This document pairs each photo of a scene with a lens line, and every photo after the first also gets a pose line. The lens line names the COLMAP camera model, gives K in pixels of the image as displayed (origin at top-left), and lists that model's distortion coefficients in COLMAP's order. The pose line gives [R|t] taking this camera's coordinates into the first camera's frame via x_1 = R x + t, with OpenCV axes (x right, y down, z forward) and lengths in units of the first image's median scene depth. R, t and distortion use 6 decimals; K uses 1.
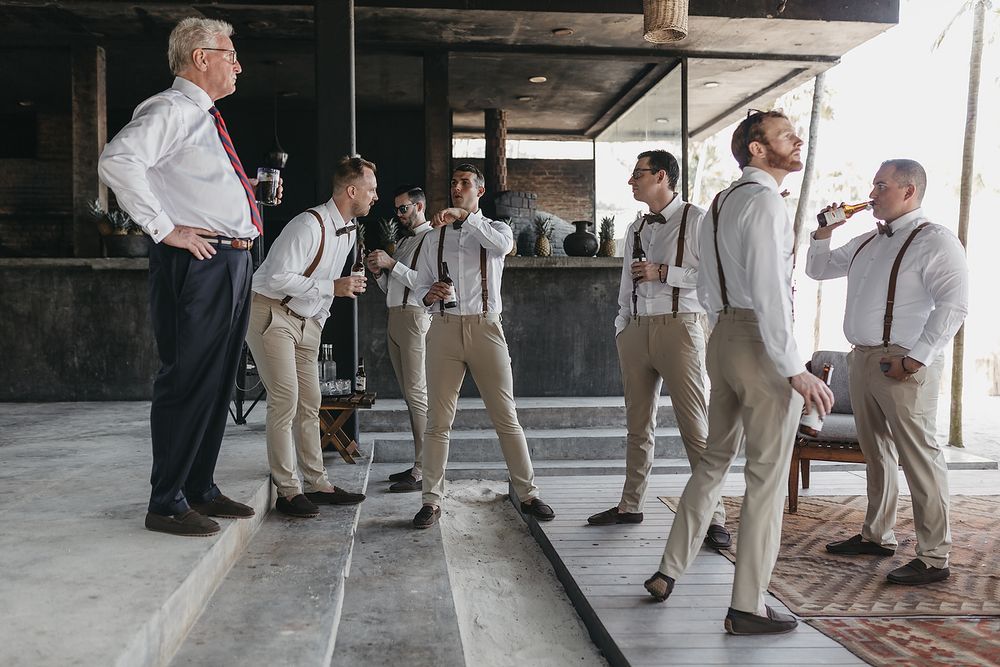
lens RADIAL K [[984.8, 0, 499.6], [0, 984.8, 332.3], [0, 0, 1]] dist [-0.000461, 0.000000]
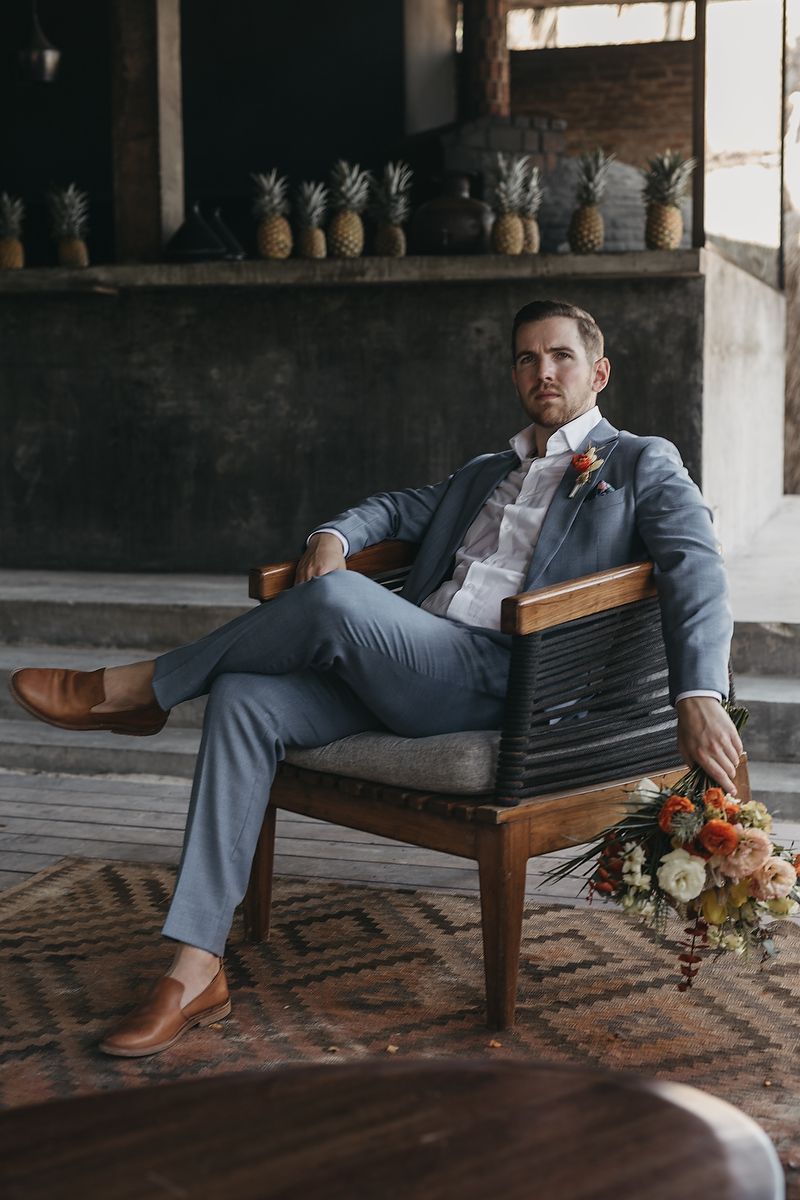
lens RADIAL K [[1774.5, 0, 400.2], [0, 1774.5, 600.9], [0, 0, 1]] dist [0.008563, 0.000000]
pose [[0.923356, 0.045292, -0.381264, 0.365841], [-0.006258, 0.994661, 0.103006, -0.007001], [0.383894, -0.092725, 0.918710, 0.269176]]
